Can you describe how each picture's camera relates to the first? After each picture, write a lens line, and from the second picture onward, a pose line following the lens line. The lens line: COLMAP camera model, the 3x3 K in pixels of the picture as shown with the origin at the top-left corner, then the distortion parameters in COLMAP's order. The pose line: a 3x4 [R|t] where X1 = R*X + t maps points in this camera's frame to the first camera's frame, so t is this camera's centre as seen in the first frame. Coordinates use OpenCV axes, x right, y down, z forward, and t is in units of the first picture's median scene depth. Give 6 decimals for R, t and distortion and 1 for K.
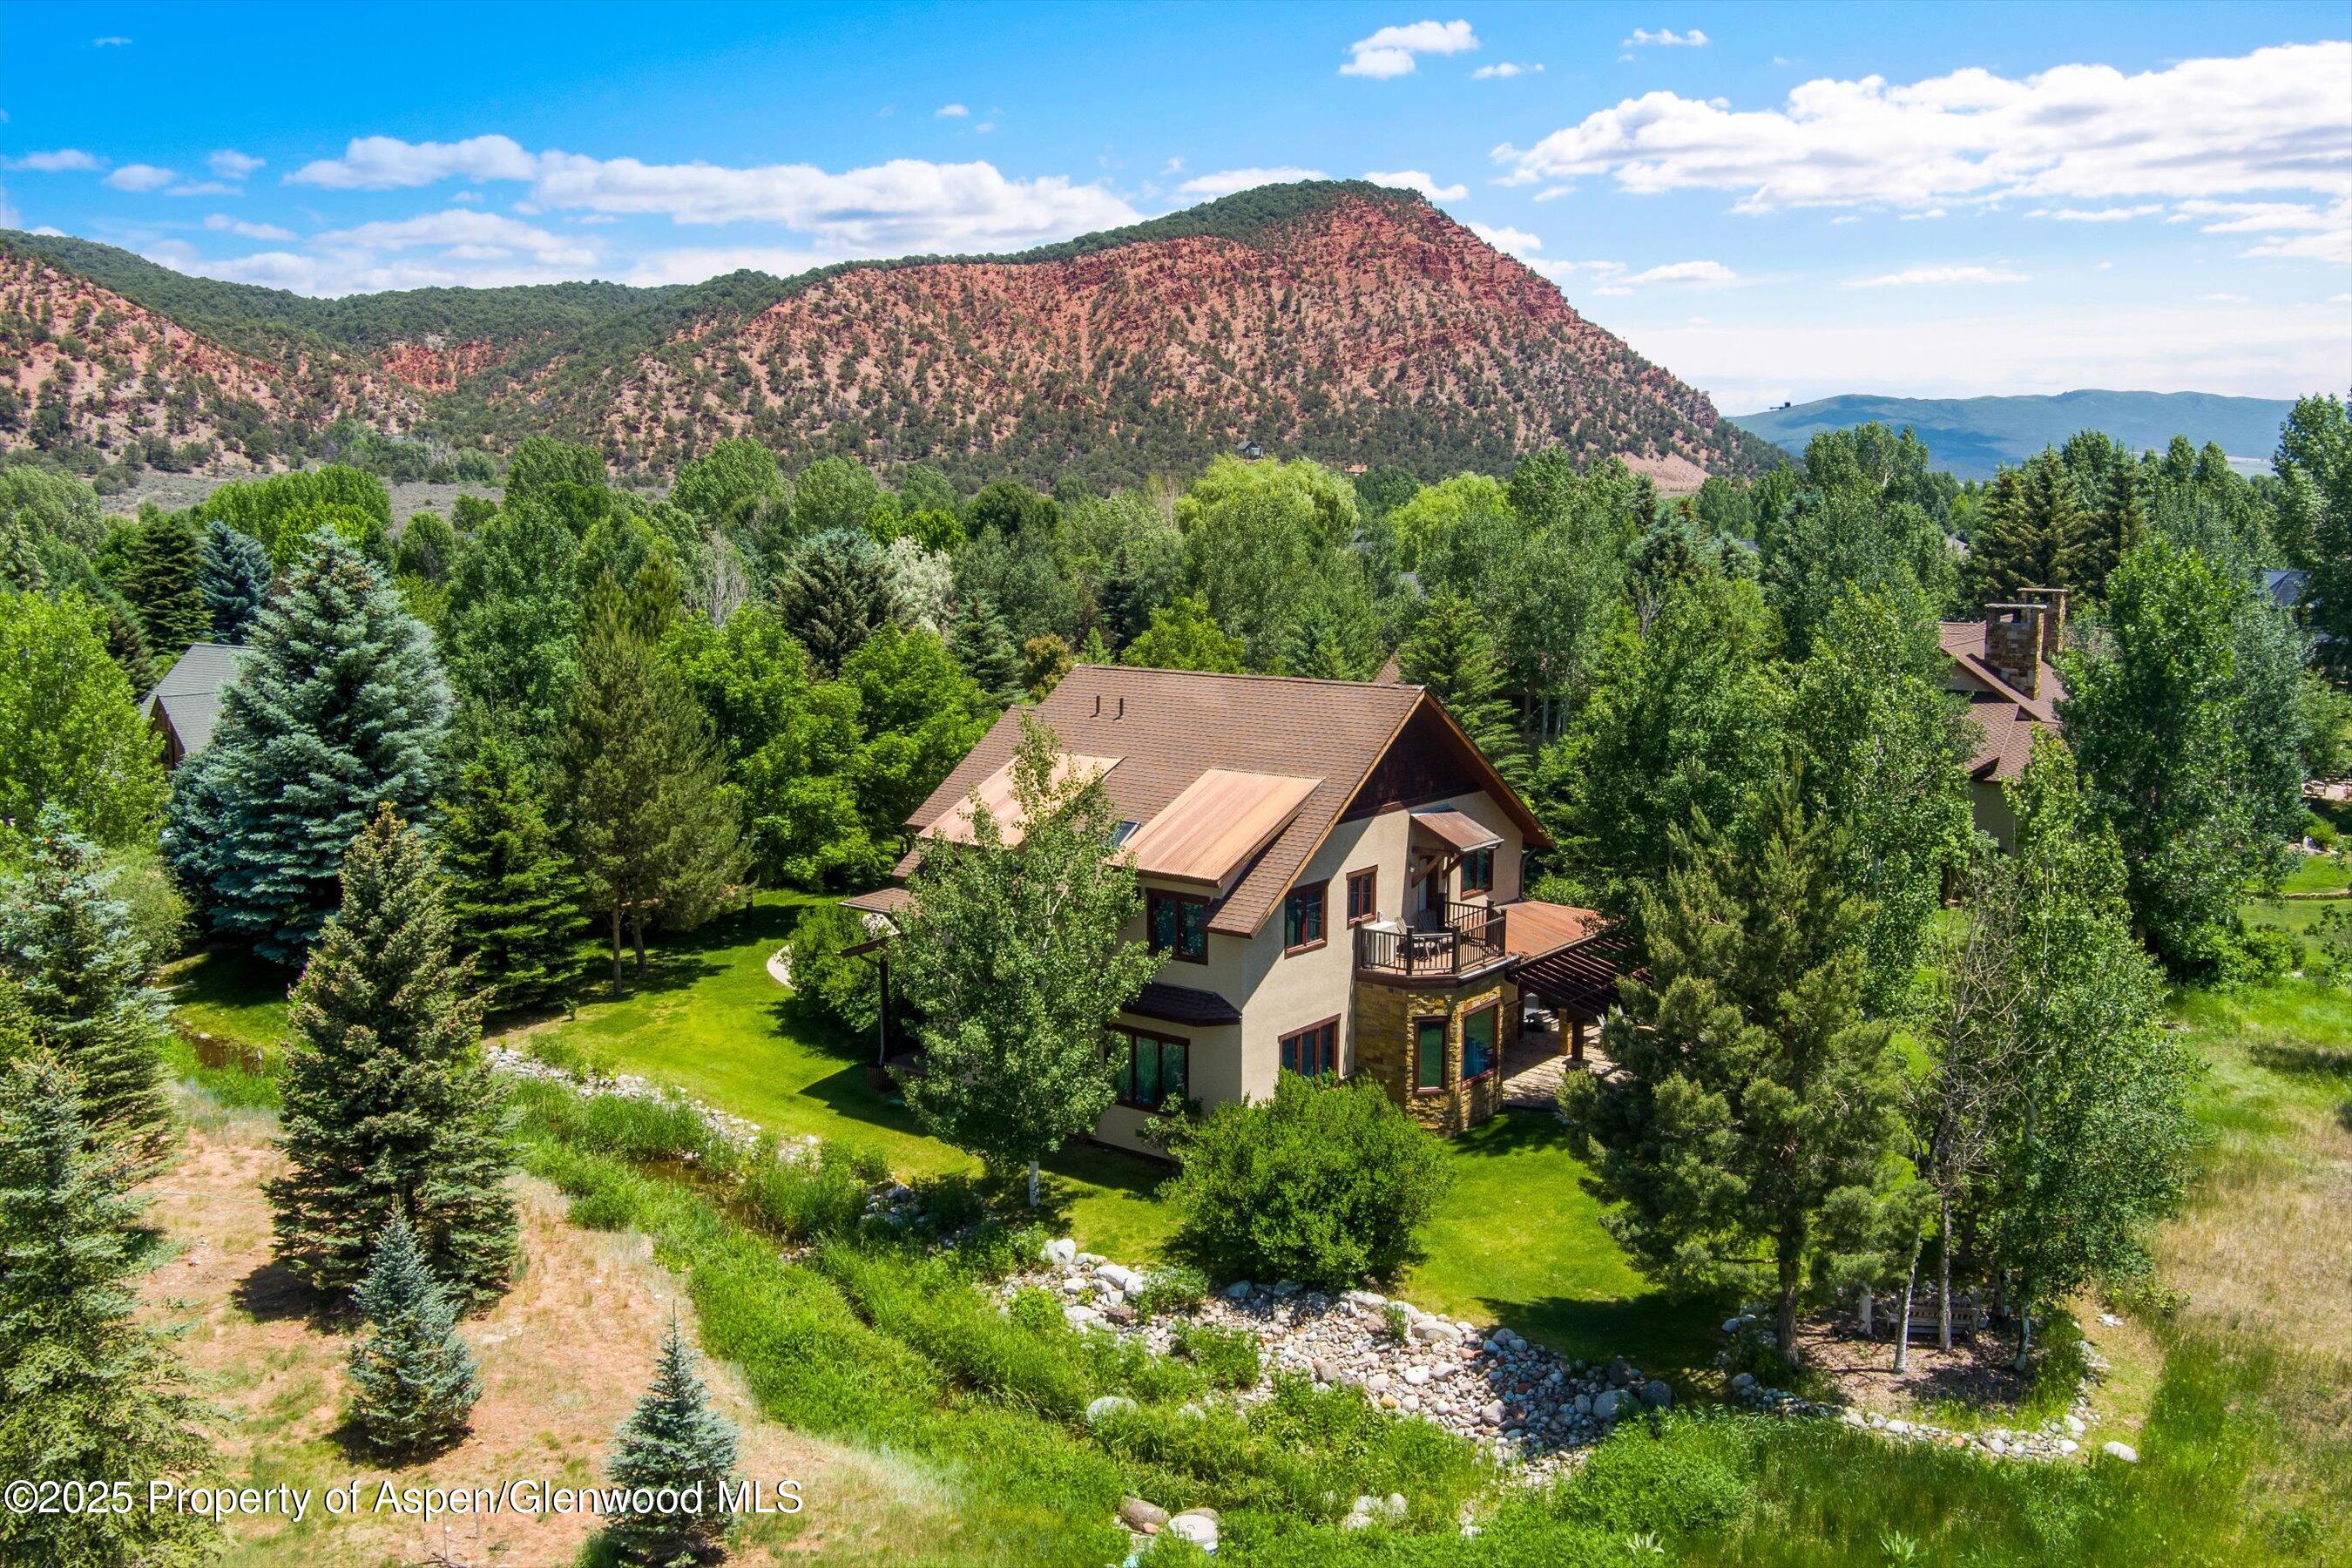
lens RADIAL K [[1901.4, 0, 1165.8], [0, 1901.4, 789.4], [0, 0, 1]] dist [-0.081156, 0.047104]
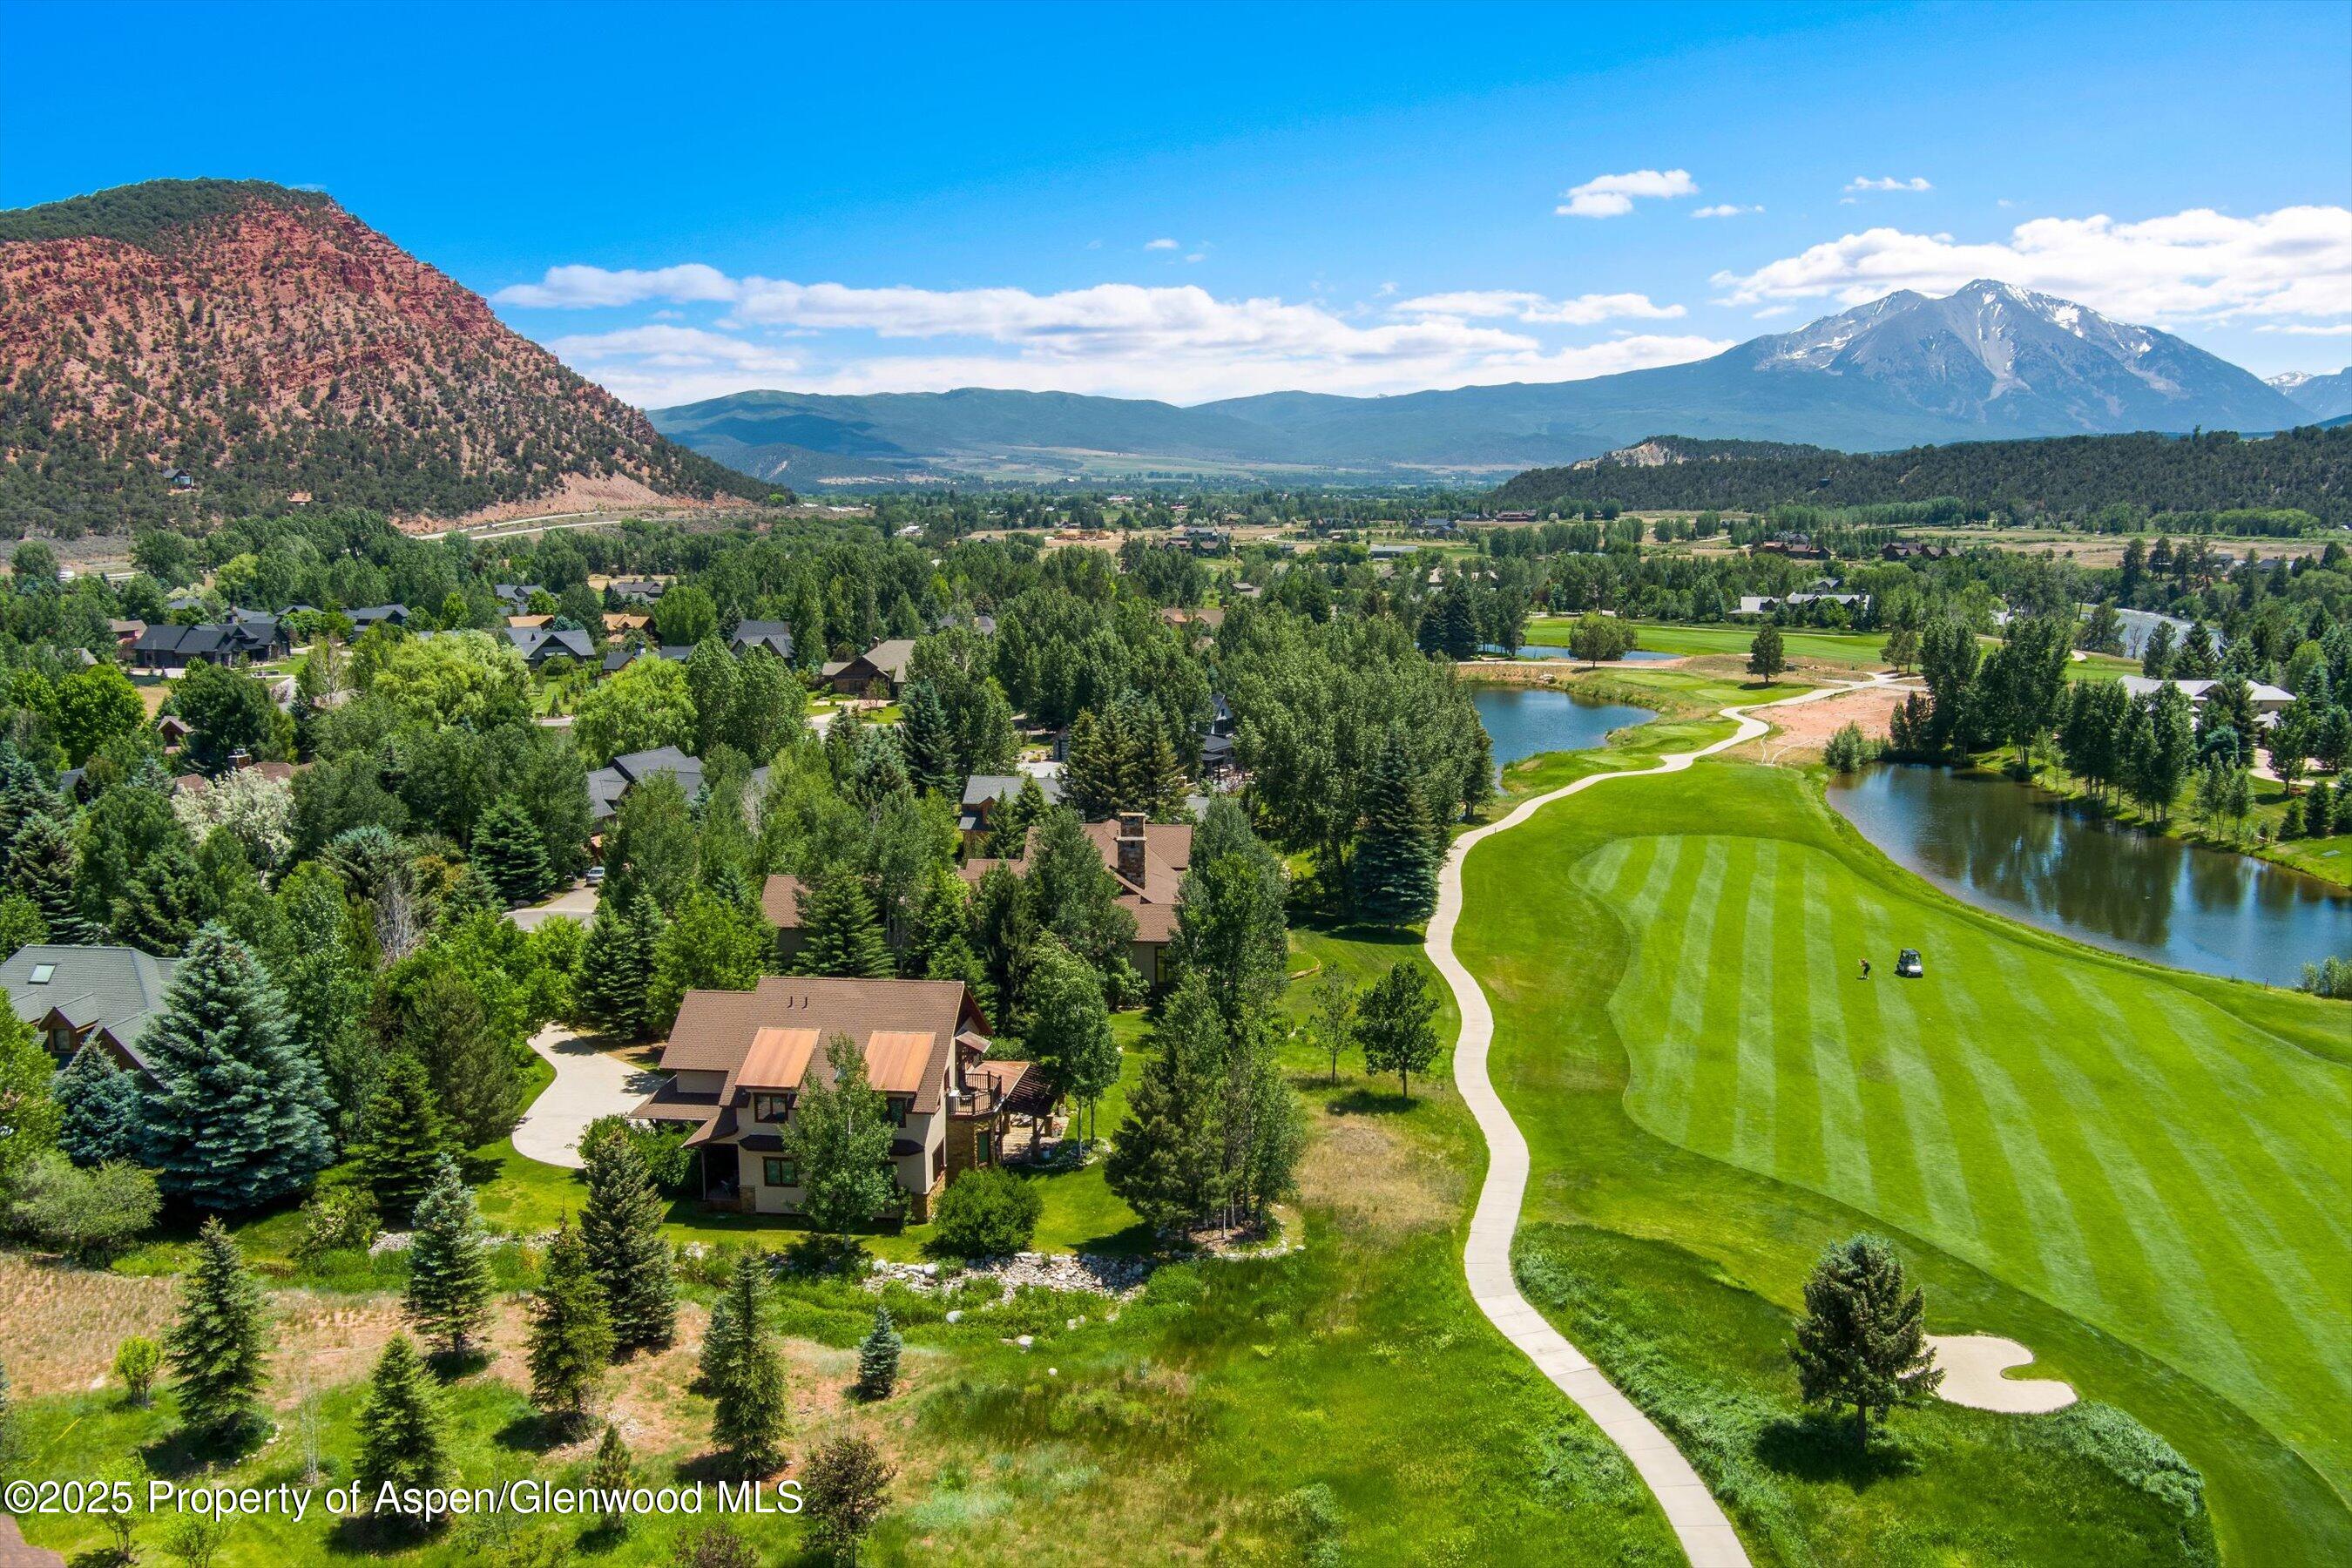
lens RADIAL K [[1901.4, 0, 1177.3], [0, 1901.4, 784.0], [0, 0, 1]] dist [-0.081156, 0.047104]
pose [[0.847565, -0.079061, 0.524769, -0.028885], [0.077621, 0.996675, 0.024791, -0.011650], [-0.524984, 0.019721, 0.850883, -0.036596]]
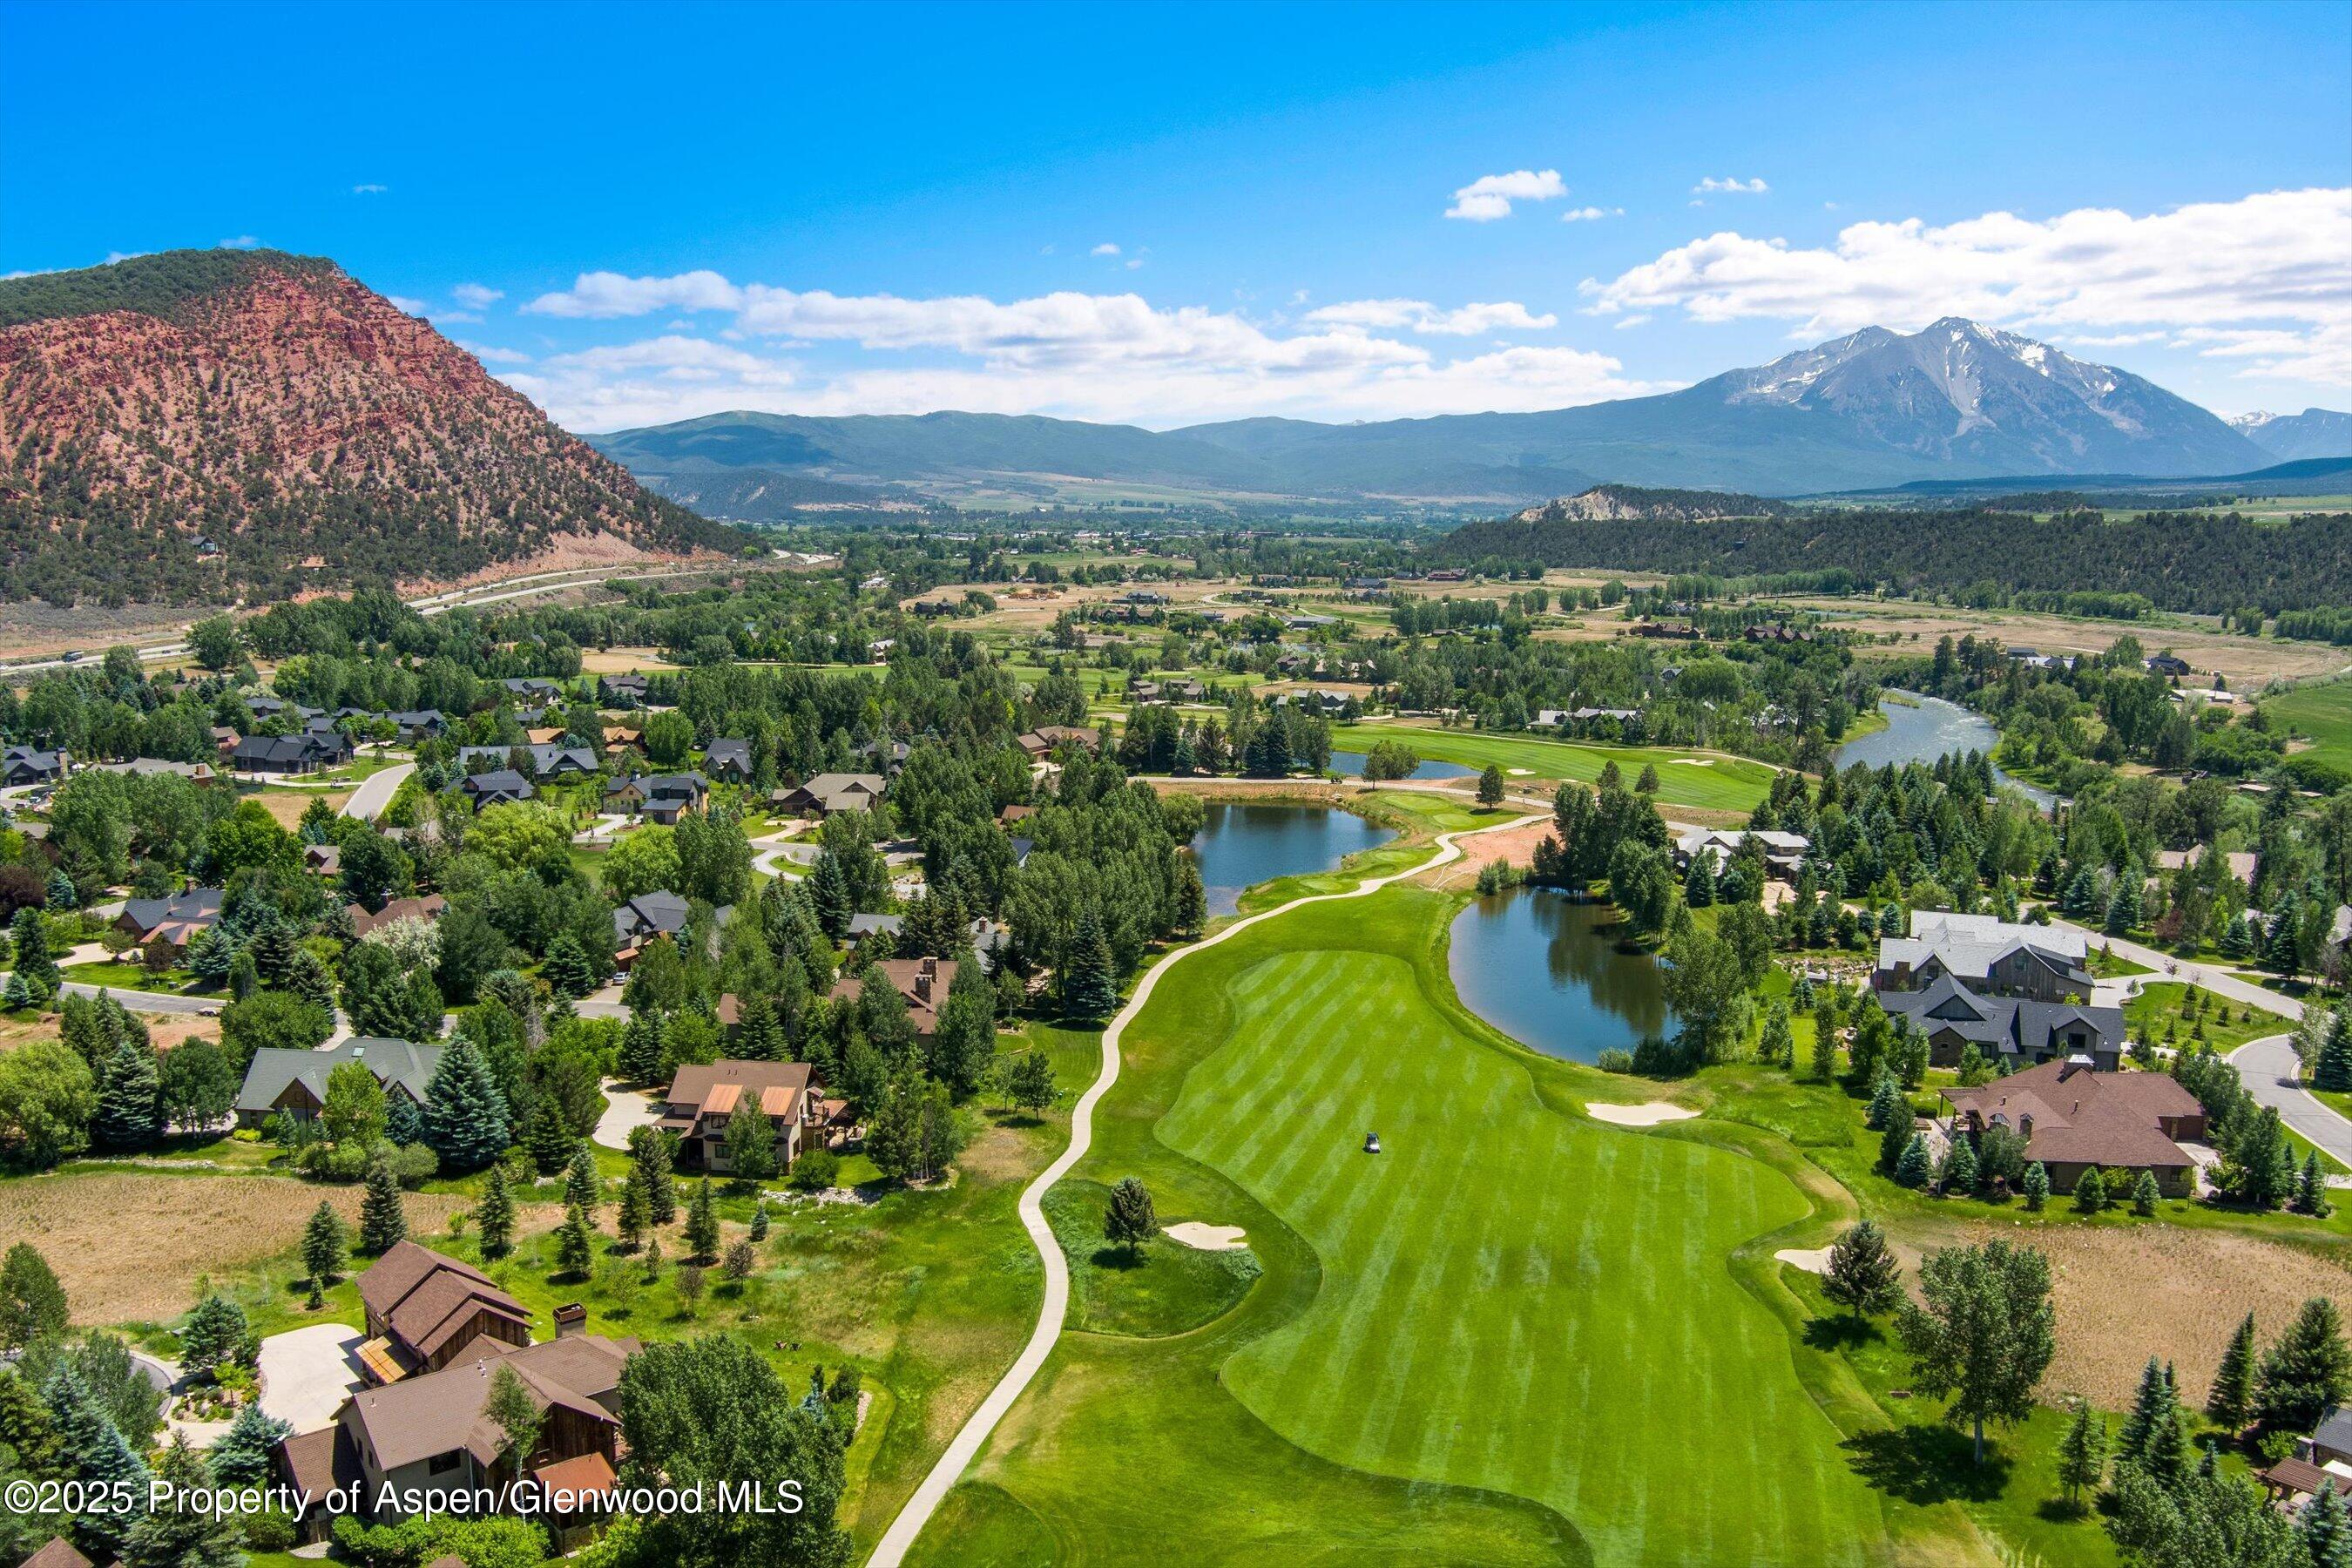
lens RADIAL K [[1901.4, 0, 1184.2], [0, 1901.4, 780.8], [0, 0, 1]] dist [-0.081156, 0.047104]
pose [[0.839441, -0.061746, 0.539932, -0.057440], [0.064434, 0.997825, 0.013934, -0.027717], [-0.539617, 0.023093, 0.841594, -0.126027]]
